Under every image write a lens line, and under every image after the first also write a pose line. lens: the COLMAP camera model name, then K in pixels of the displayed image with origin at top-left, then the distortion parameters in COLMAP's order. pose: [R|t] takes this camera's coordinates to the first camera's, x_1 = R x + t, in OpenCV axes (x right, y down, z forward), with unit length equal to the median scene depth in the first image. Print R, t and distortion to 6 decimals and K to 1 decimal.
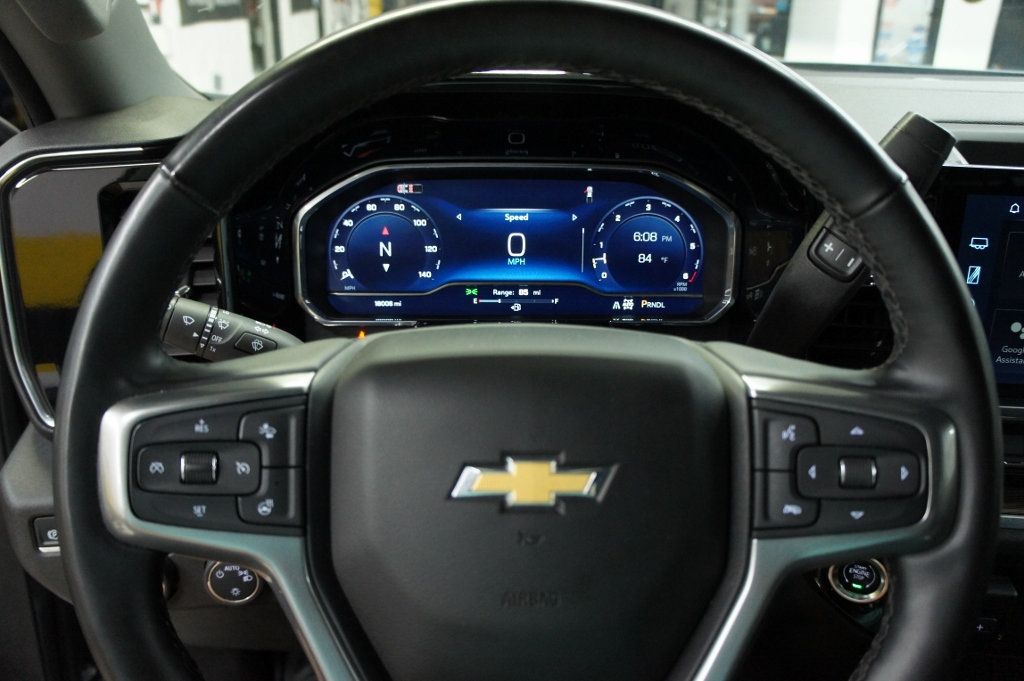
lens RADIAL K [[802.1, 0, 514.4], [0, 802.1, 337.7], [0, 0, 1]] dist [-0.164459, 0.106863]
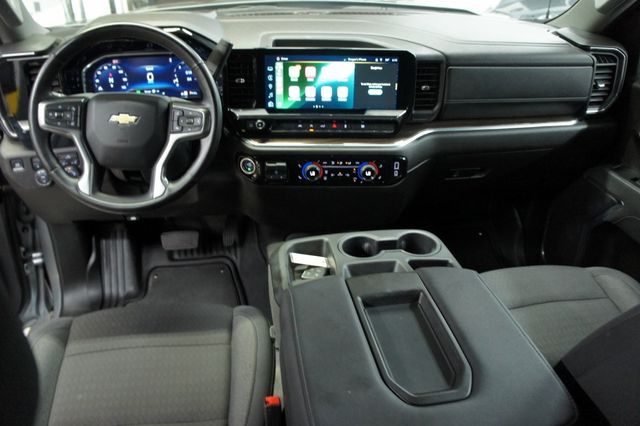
lens RADIAL K [[501.3, 0, 320.6], [0, 501.3, 210.2], [0, 0, 1]] dist [-0.164459, 0.106863]
pose [[0.990872, -0.058872, 0.121273, 0.431192], [0.044856, 0.992326, 0.115227, 0.235724], [-0.127126, -0.108735, 0.985909, -1.170529]]
